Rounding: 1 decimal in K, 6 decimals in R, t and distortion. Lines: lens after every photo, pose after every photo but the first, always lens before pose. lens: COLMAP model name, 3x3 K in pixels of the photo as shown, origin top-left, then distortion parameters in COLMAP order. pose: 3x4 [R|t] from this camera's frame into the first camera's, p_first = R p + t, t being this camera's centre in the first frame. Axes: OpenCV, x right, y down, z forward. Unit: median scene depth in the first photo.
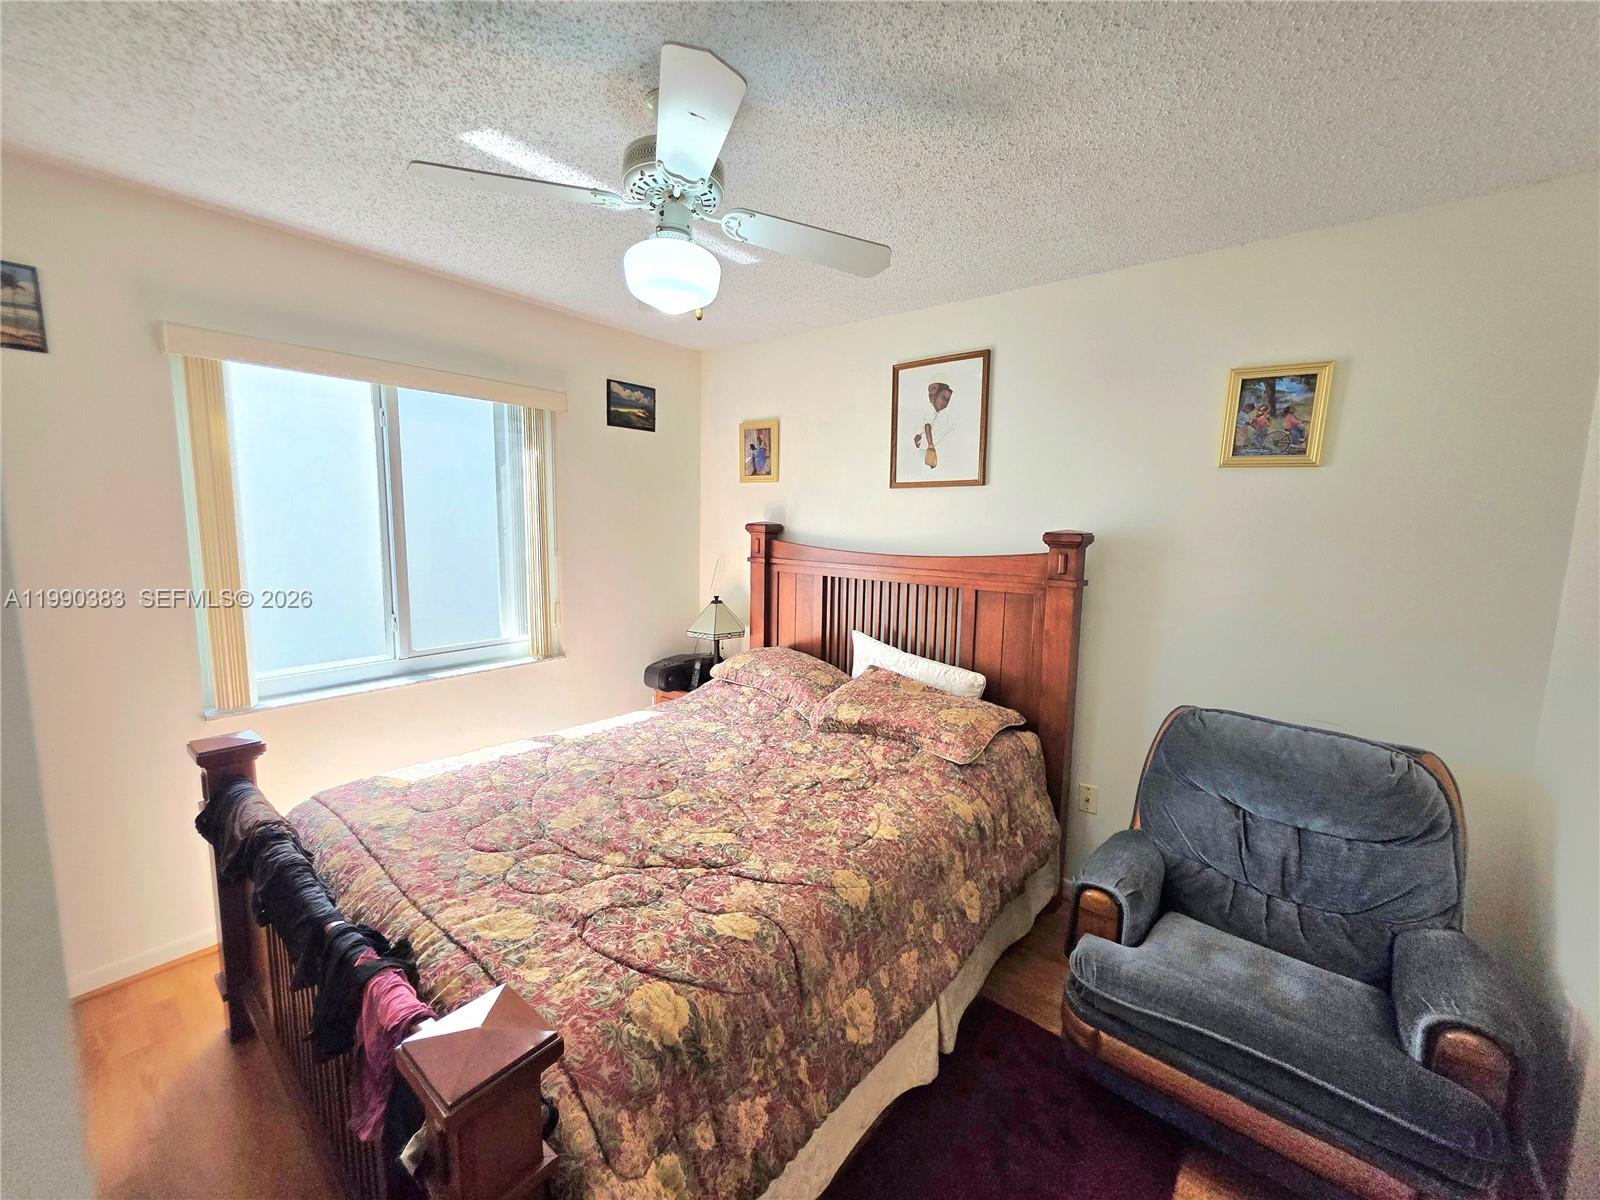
lens RADIAL K [[642.4, 0, 800.0], [0, 642.4, 598.2], [0, 0, 1]] dist [0.000675, -0.000181]
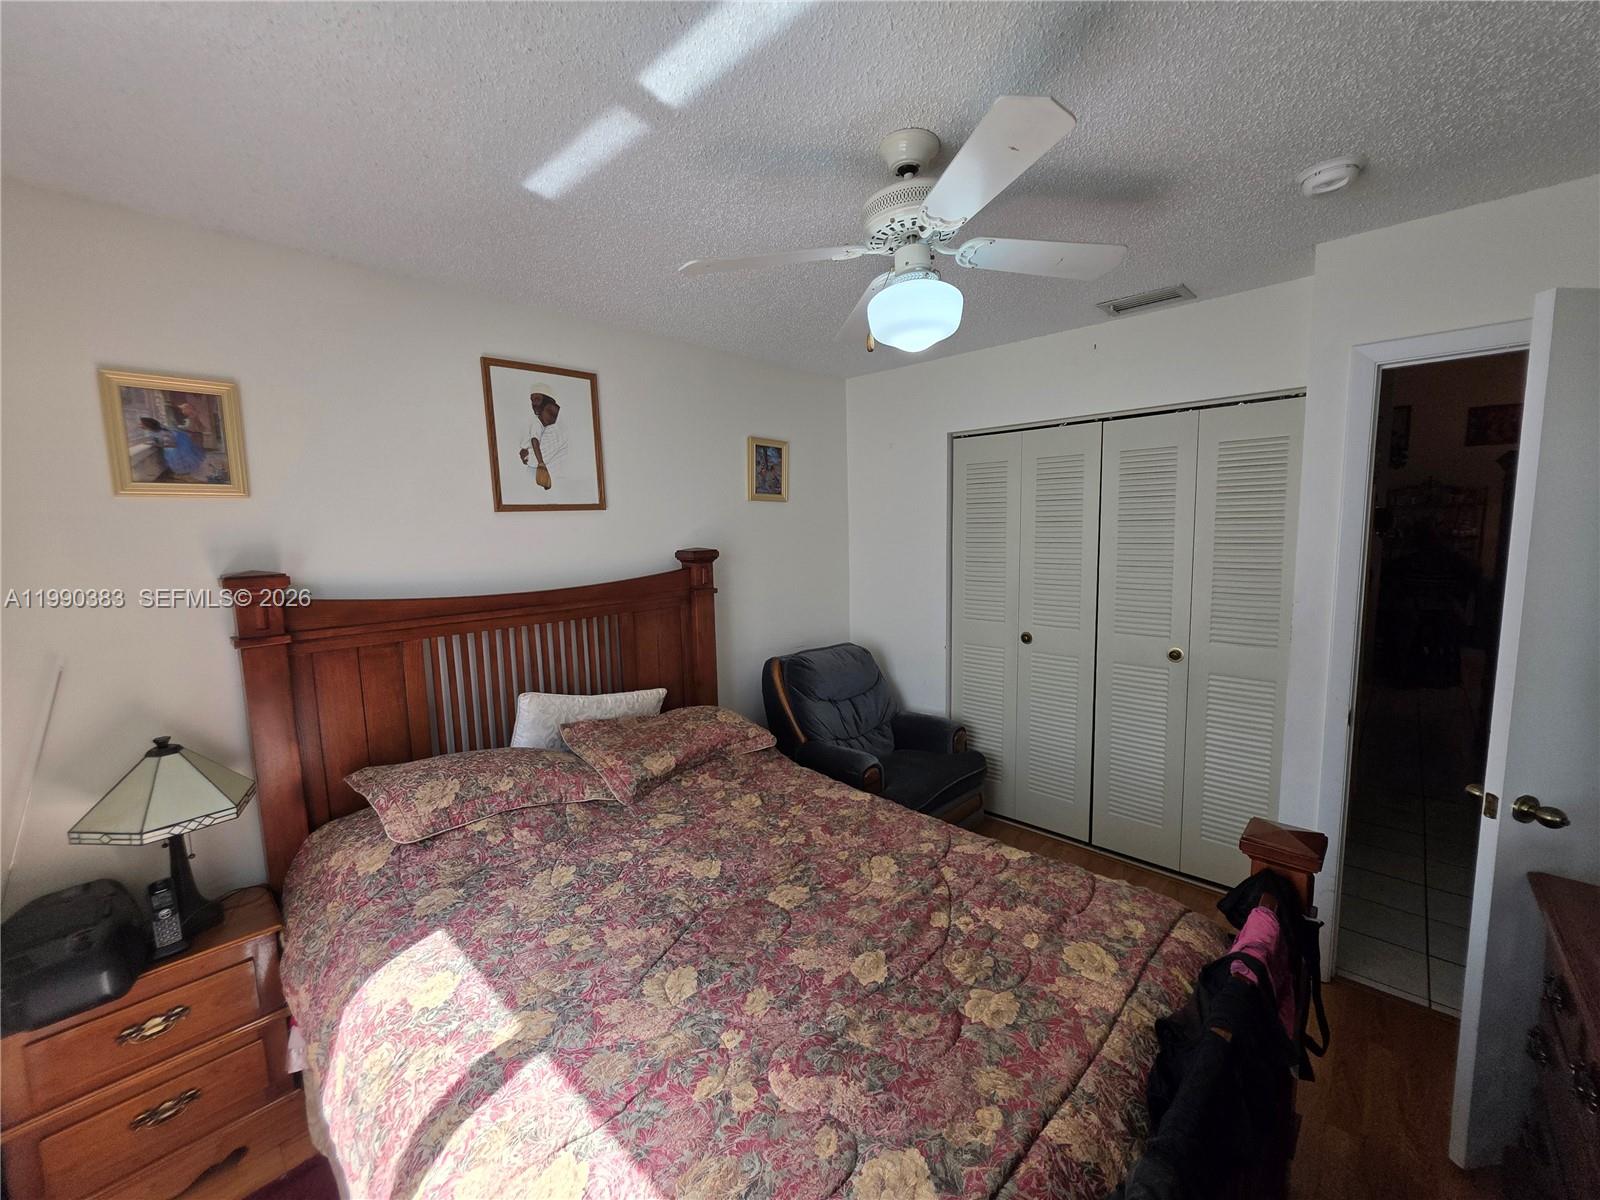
lens RADIAL K [[642.4, 0, 799.7], [0, 642.4, 597.0], [0, 0, 1]] dist [0.000675, -0.000181]
pose [[0.084423, -0.129312, 0.988004, -0.717947], [0.153841, 0.981346, 0.115295, -0.115579], [-0.984482, 0.142262, 0.102741, 0.643659]]
